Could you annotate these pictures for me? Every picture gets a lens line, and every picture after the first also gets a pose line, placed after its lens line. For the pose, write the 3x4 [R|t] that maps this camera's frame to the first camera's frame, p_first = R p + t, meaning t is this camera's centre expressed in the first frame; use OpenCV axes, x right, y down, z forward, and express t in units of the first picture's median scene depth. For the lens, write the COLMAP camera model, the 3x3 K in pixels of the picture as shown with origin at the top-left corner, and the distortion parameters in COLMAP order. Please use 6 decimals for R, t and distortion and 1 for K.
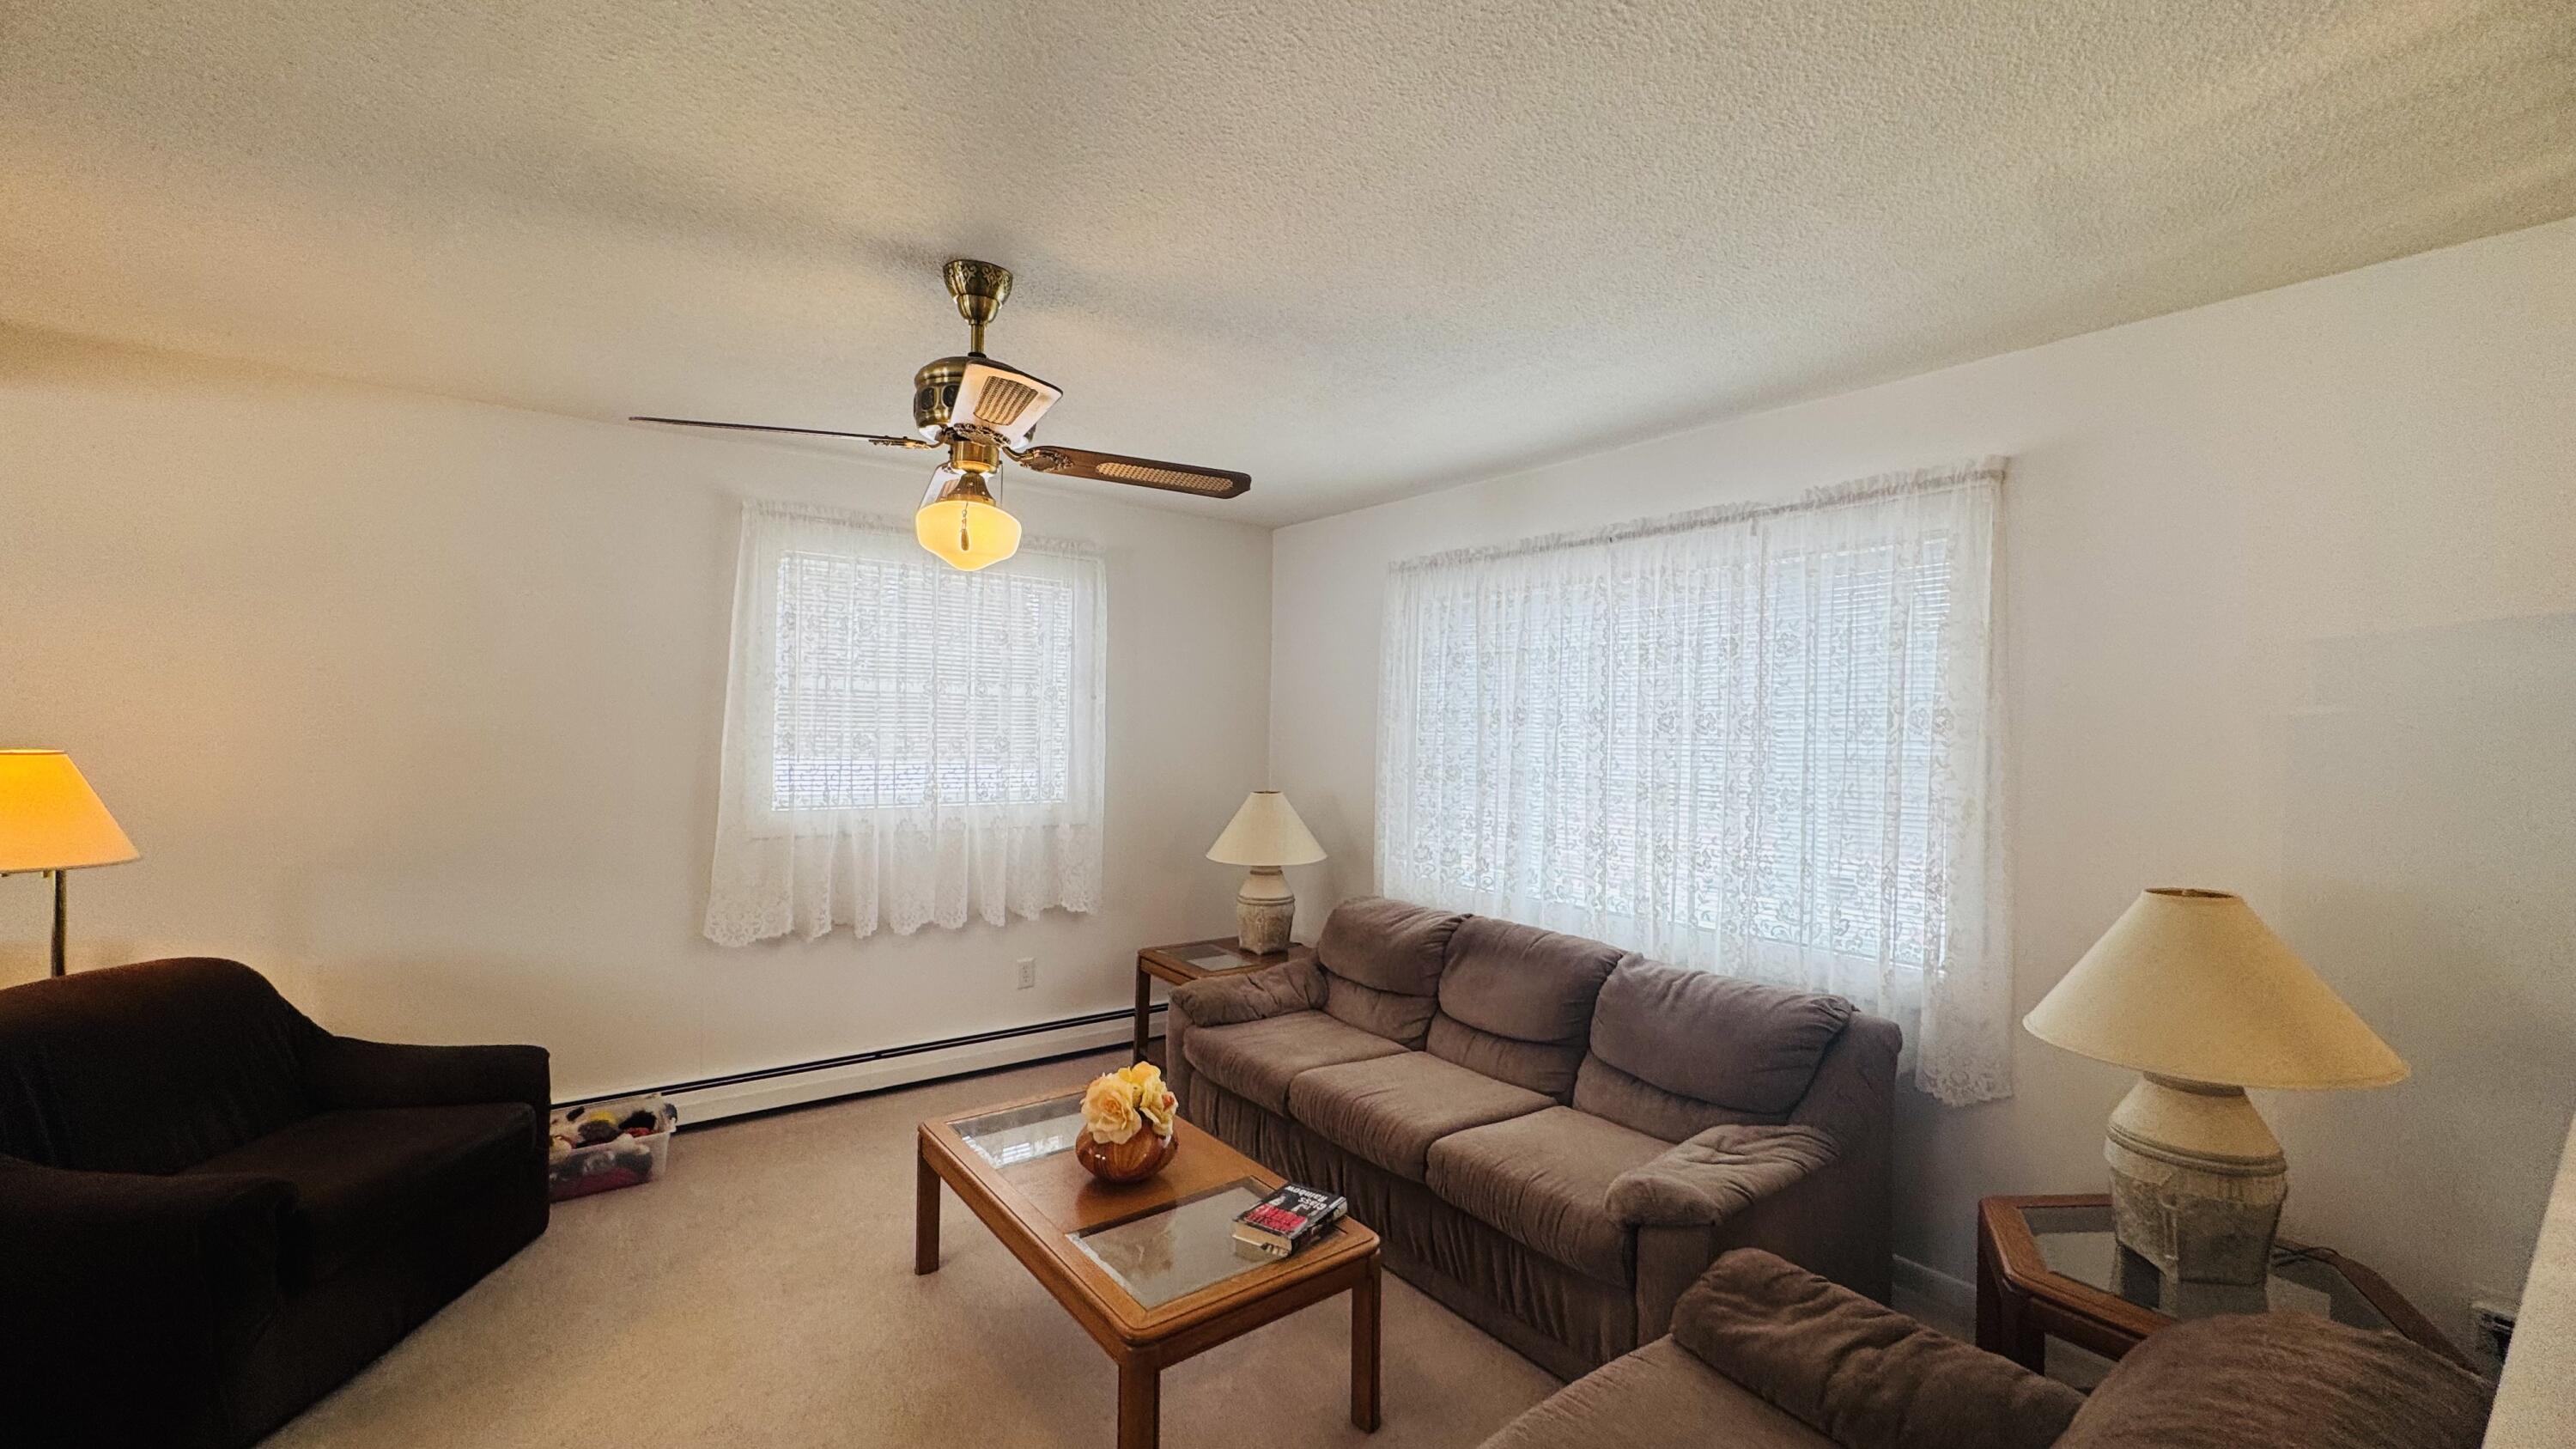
lens RADIAL K [[1026.9, 0, 1291.6], [0, 1026.9, 724.6], [0, 0, 1]] dist [-0.006631, 0.000932]
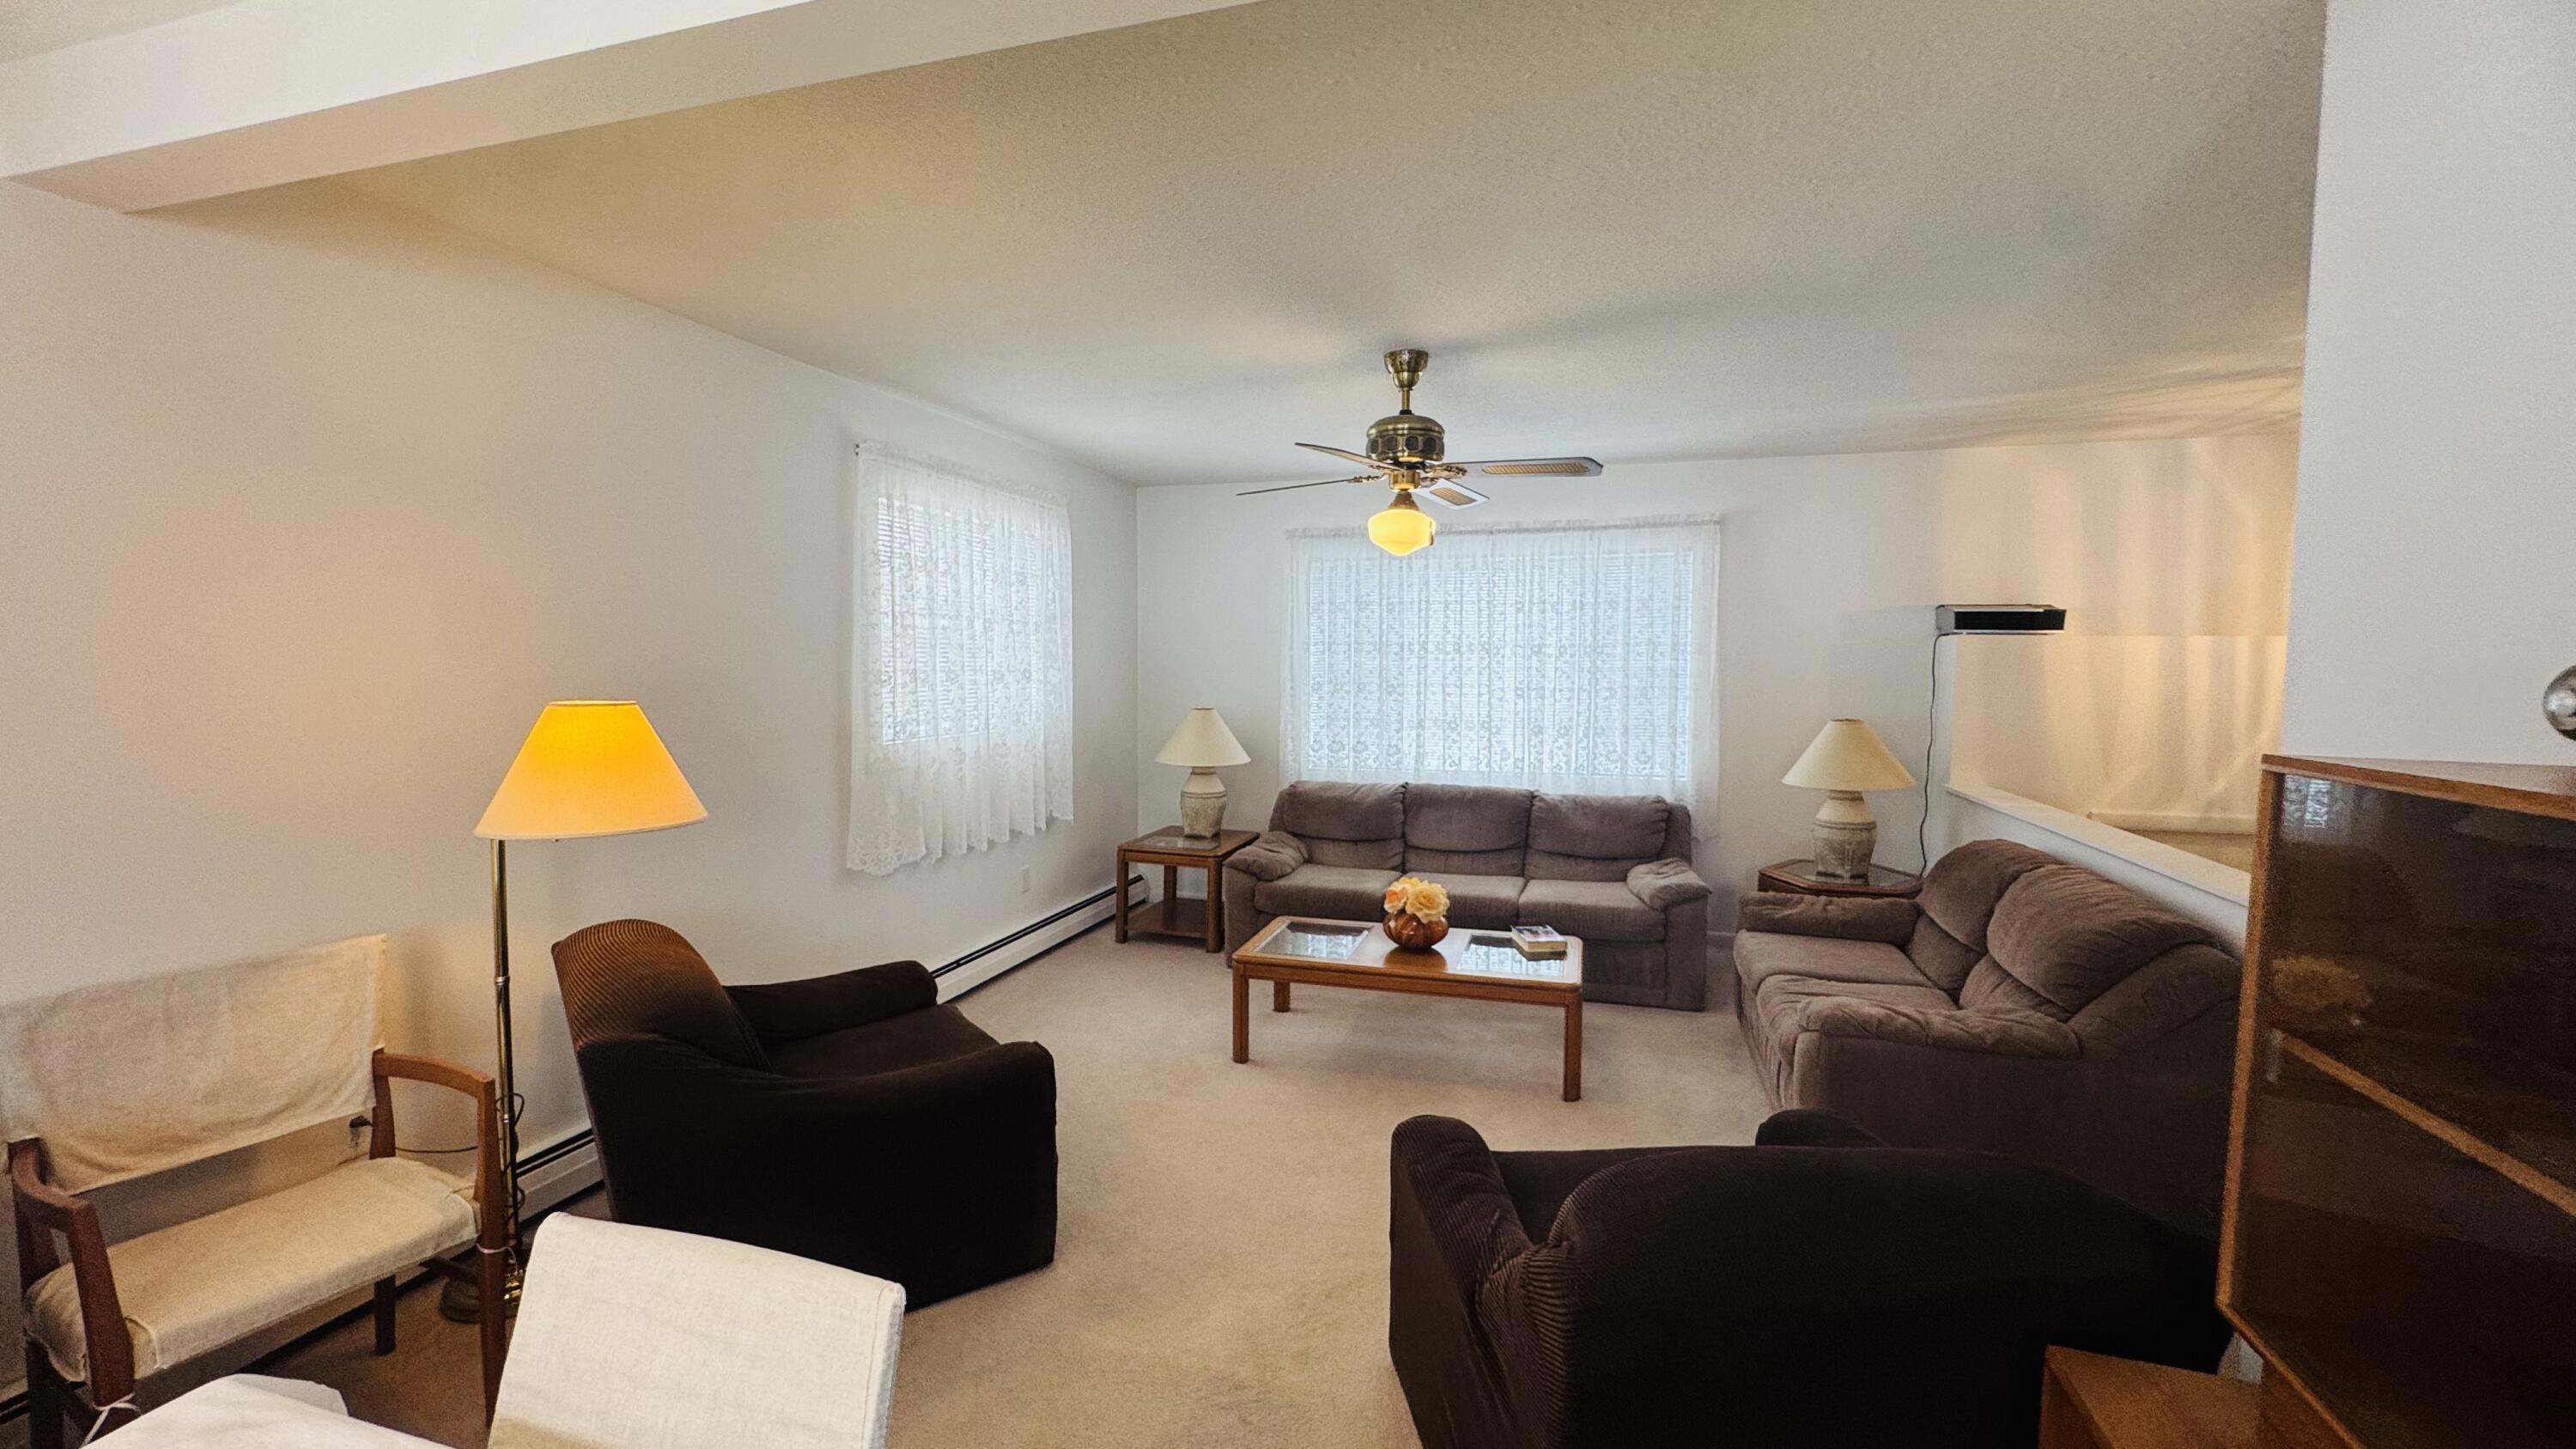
lens RADIAL K [[1026.9, 0, 1289.3], [0, 1026.9, 724.7], [0, 0, 1]] dist [-0.006631, 0.000932]
pose [[0.805772, -0.054403, 0.589722, -0.933246], [0.010701, 0.996947, 0.077349, -0.014275], [-0.592129, -0.056016, 0.803894, -0.091618]]
